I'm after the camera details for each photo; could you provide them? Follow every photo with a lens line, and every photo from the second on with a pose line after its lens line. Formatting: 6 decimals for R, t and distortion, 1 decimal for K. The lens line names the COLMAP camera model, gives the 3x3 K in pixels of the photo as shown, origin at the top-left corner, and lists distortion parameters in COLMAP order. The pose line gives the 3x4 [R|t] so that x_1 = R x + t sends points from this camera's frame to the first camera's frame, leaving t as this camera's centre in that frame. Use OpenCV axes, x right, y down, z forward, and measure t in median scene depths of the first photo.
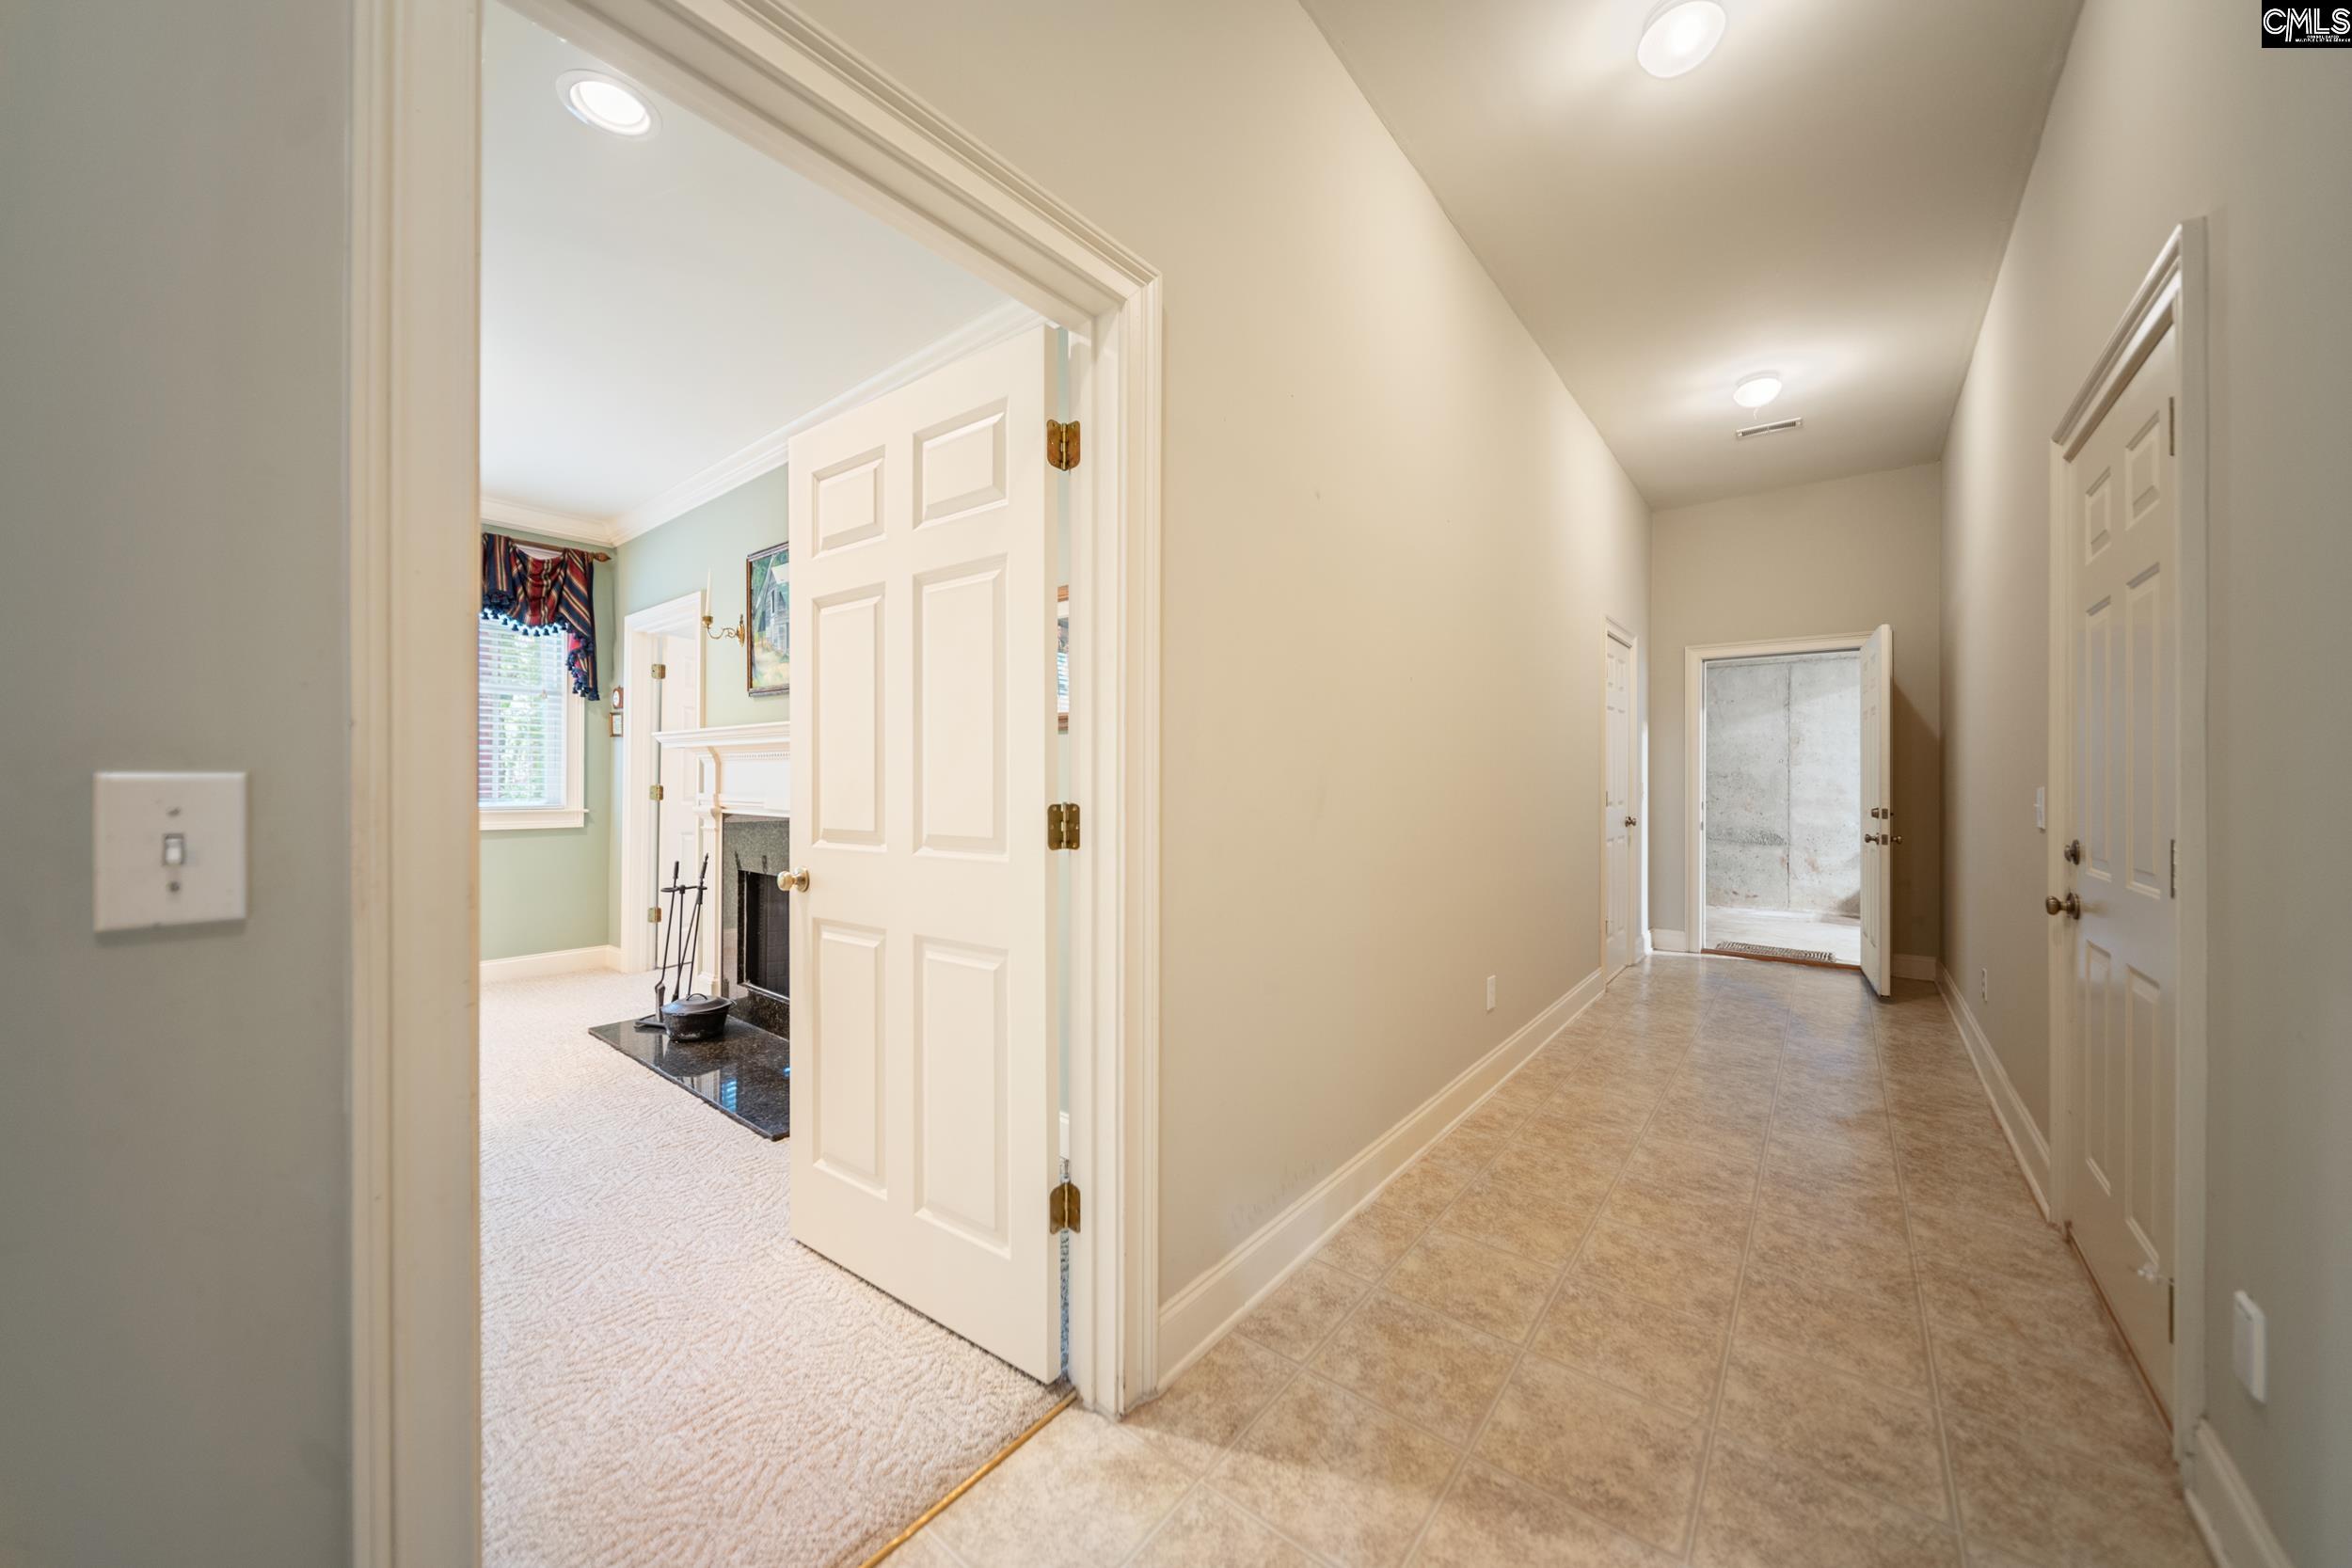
lens RADIAL K [[878.3, 0, 1180.2], [0, 878.3, 786.5], [0, 0, 1]] dist [-0.012275, -0.000123]
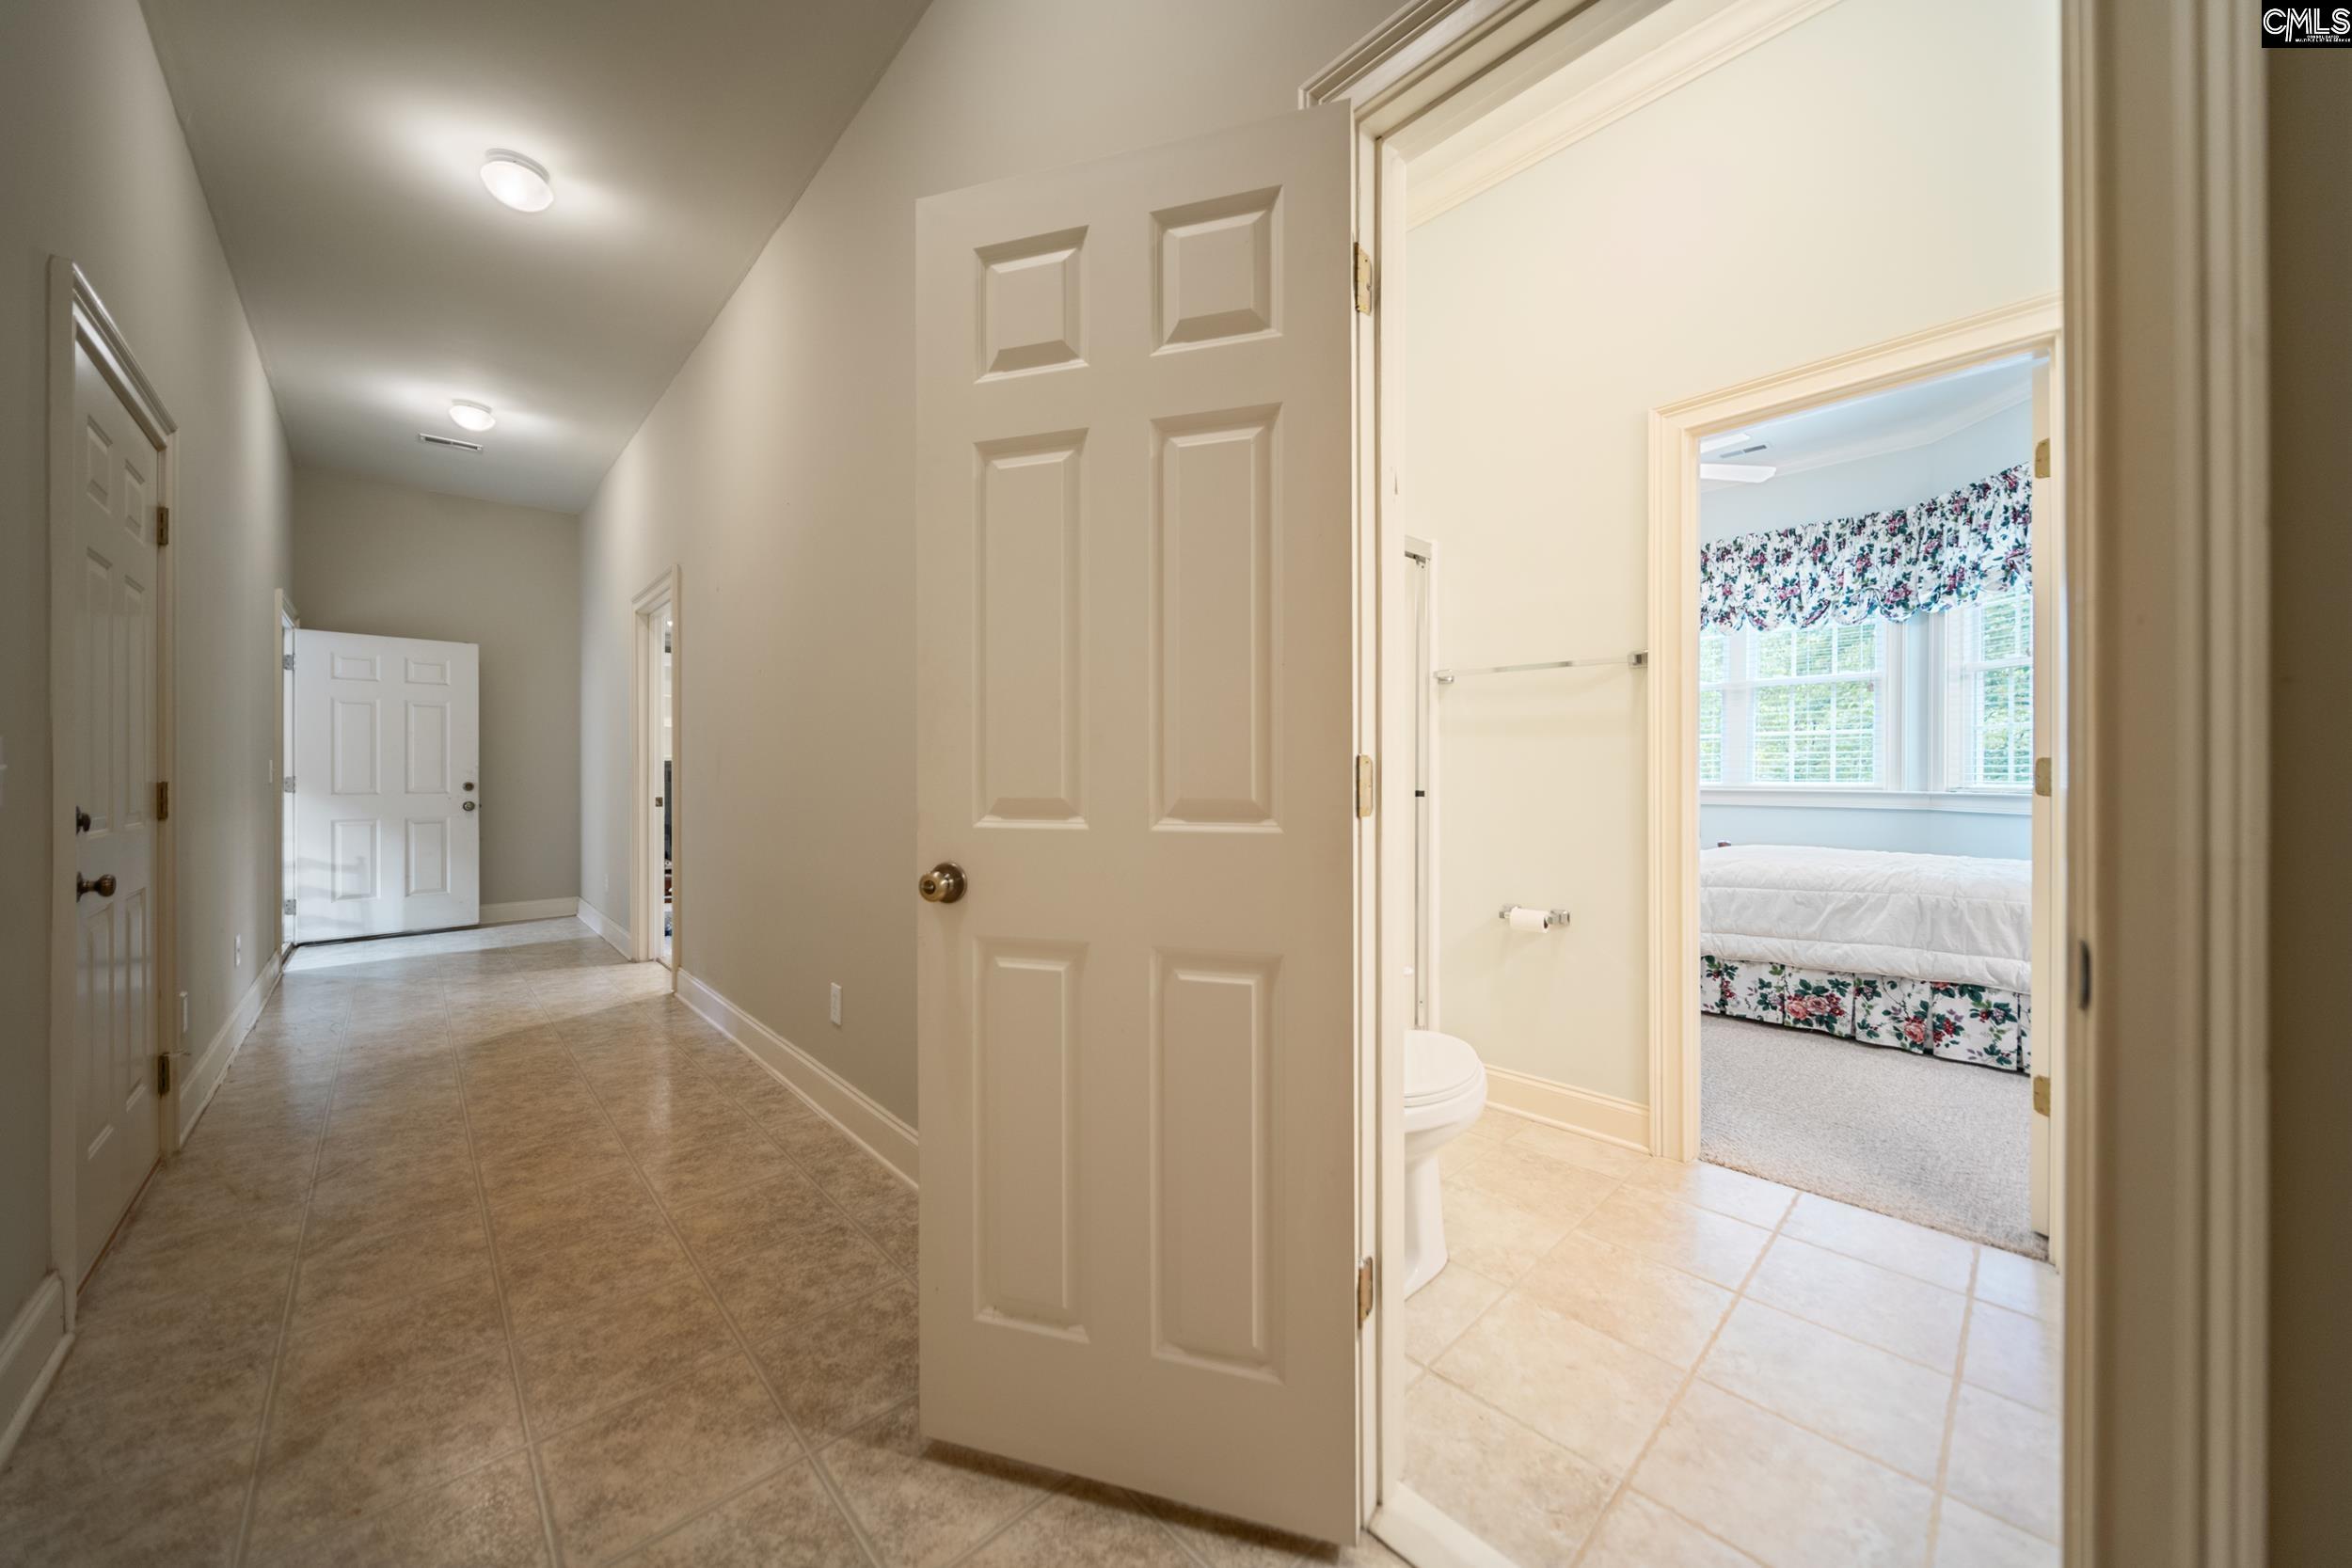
lens RADIAL K [[823.5, 0, 1181.9], [0, 823.5, 765.7], [0, 0, 1]] dist [0.001056, 0.000012]
pose [[-0.164217, 0.001836, -0.986422, 1.269546], [-0.002106, 0.999995, 0.002212, -0.008074], [0.986422, 0.002441, -0.164213, 1.695193]]
